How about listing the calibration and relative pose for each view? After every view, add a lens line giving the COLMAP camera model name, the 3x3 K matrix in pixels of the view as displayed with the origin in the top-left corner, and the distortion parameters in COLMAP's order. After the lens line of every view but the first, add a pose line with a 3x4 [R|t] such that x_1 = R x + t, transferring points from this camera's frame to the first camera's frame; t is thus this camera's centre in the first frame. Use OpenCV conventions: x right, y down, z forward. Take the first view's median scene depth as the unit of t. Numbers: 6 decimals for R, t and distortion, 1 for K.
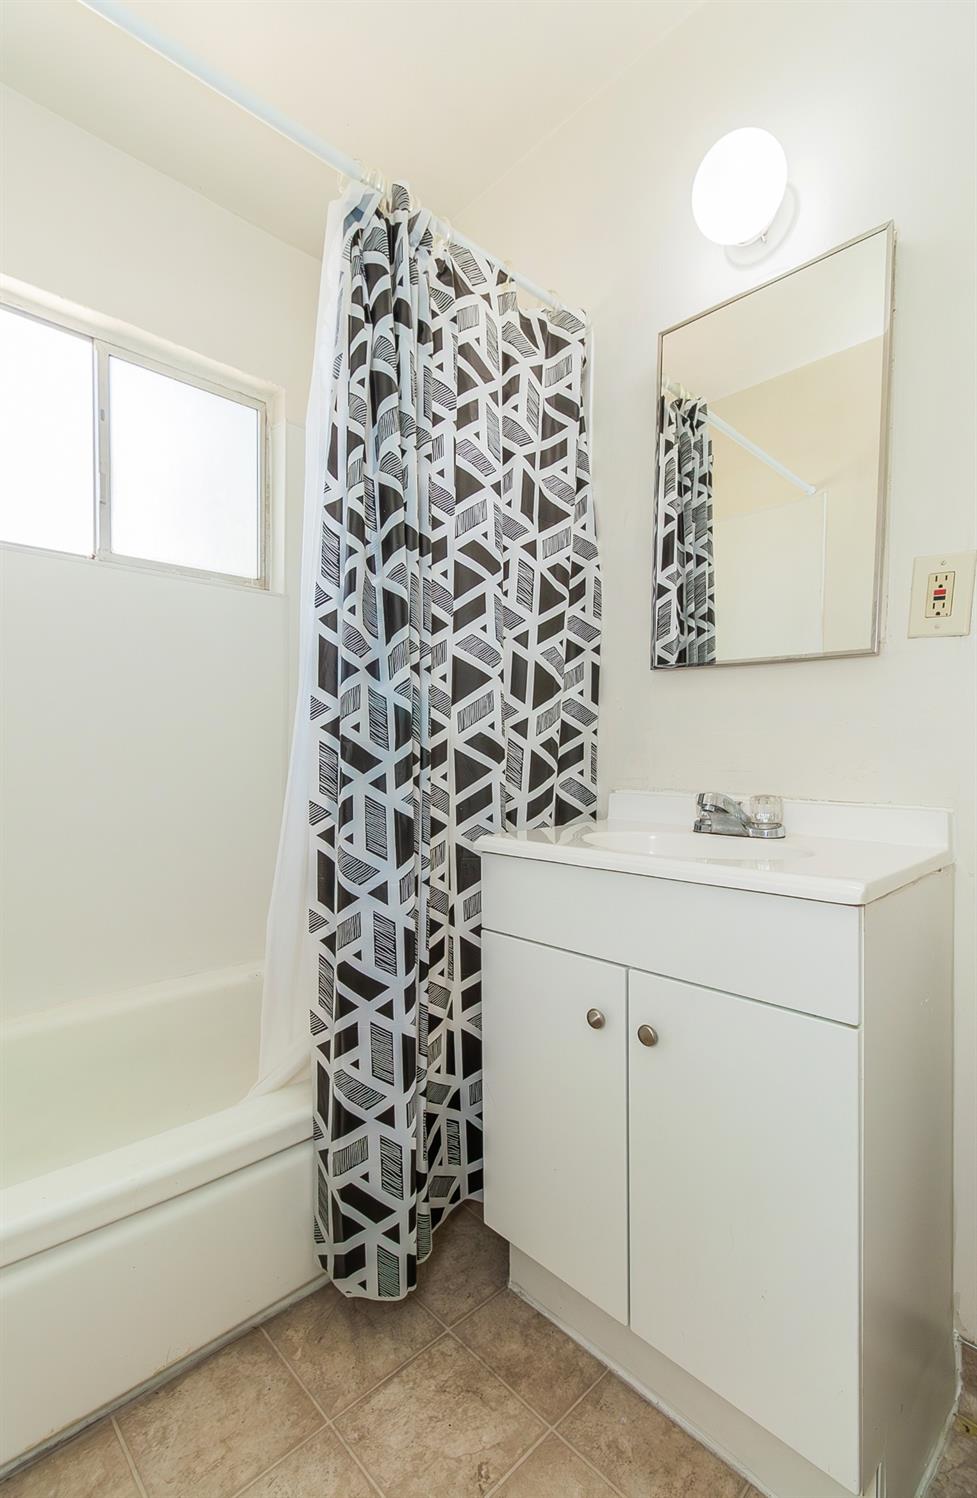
lens RADIAL K [[674.2, 0, 488.5], [0, 674.2, 749.0], [0, 0, 1]] dist [0.002449, 0.000725]
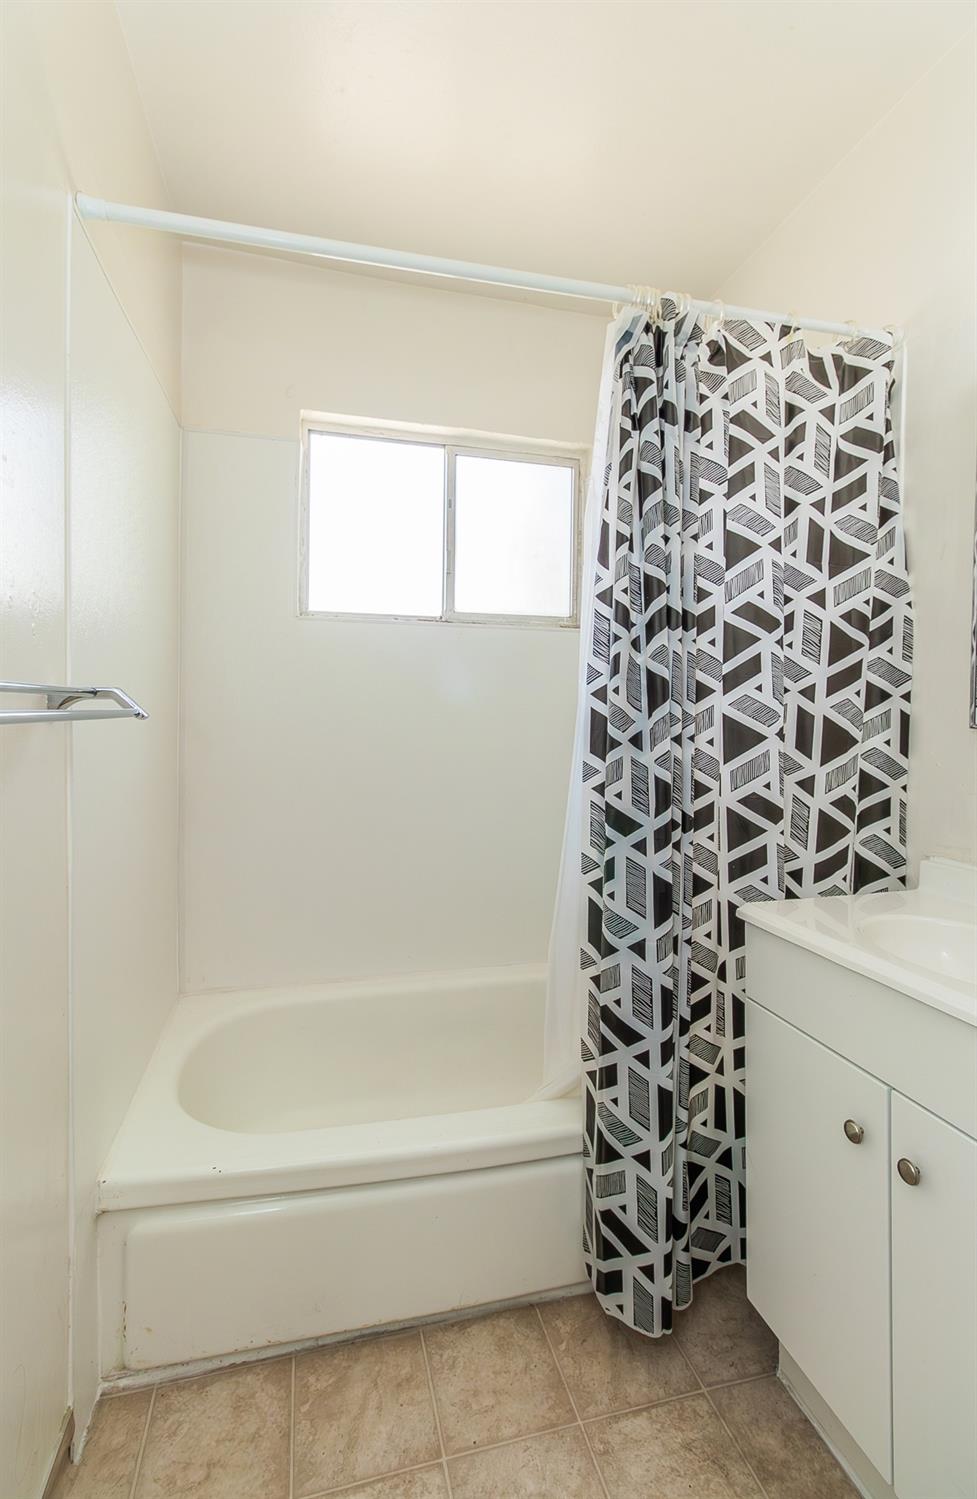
lens RADIAL K [[671.4, 0, 488.3], [0, 671.4, 707.5], [0, 0, 1]] dist [0.003450, 0.000984]
pose [[0.877170, 0.006152, -0.480141, 0.136264], [-0.017356, 0.999671, -0.018898, -0.141813], [0.479867, 0.024910, 0.876988, -0.072568]]
